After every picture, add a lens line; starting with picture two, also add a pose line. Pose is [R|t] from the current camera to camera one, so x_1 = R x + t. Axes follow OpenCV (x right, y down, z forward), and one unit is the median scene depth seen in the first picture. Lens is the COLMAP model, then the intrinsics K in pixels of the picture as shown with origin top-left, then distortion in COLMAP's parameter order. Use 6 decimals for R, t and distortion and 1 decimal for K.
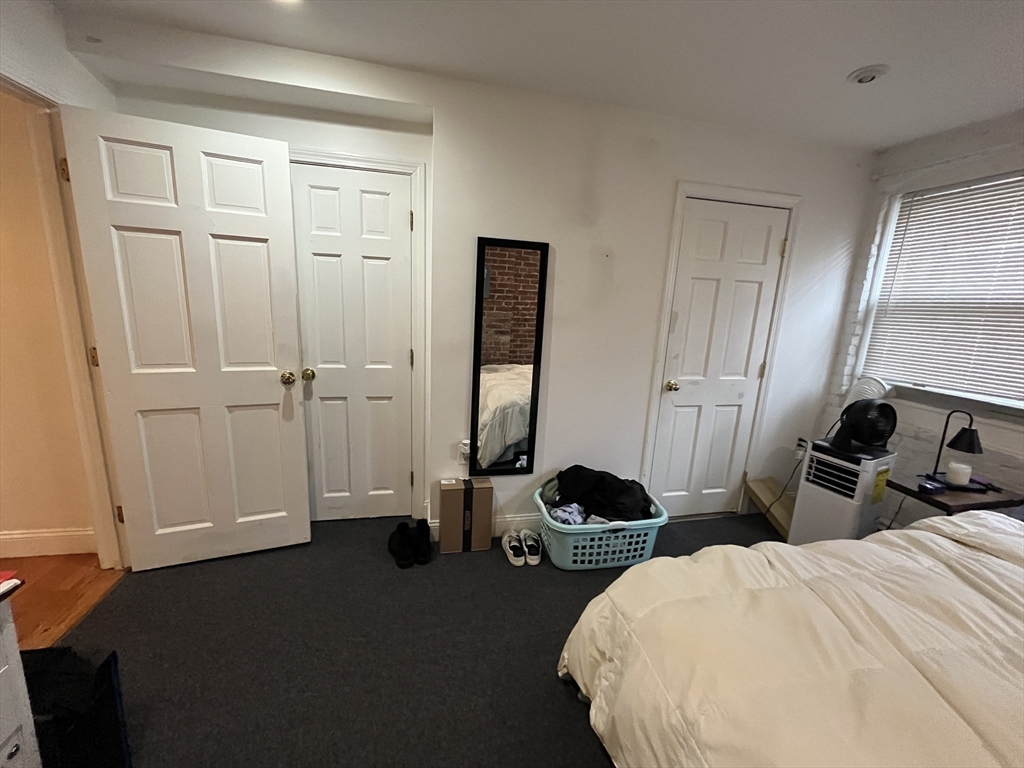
lens RADIAL K [[410.7, 0, 511.6], [0, 410.7, 380.8], [0, 0, 1]] dist [-0.003991, 0.000113]
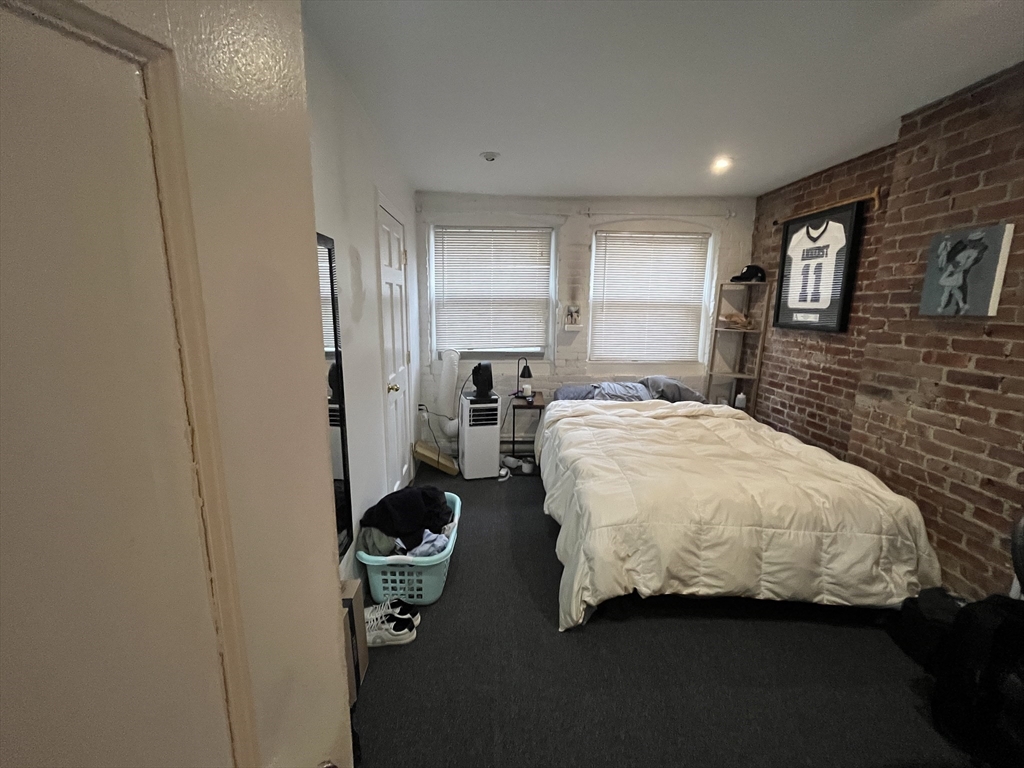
lens RADIAL K [[410.7, 0, 509.2], [0, 410.7, 383.3], [0, 0, 1]] dist [-0.003991, 0.000113]
pose [[0.166813, -0.233130, 0.958031, -0.607047], [0.188587, 0.961251, 0.201077, -0.165790], [-0.967785, 0.147130, 0.204314, 0.557284]]
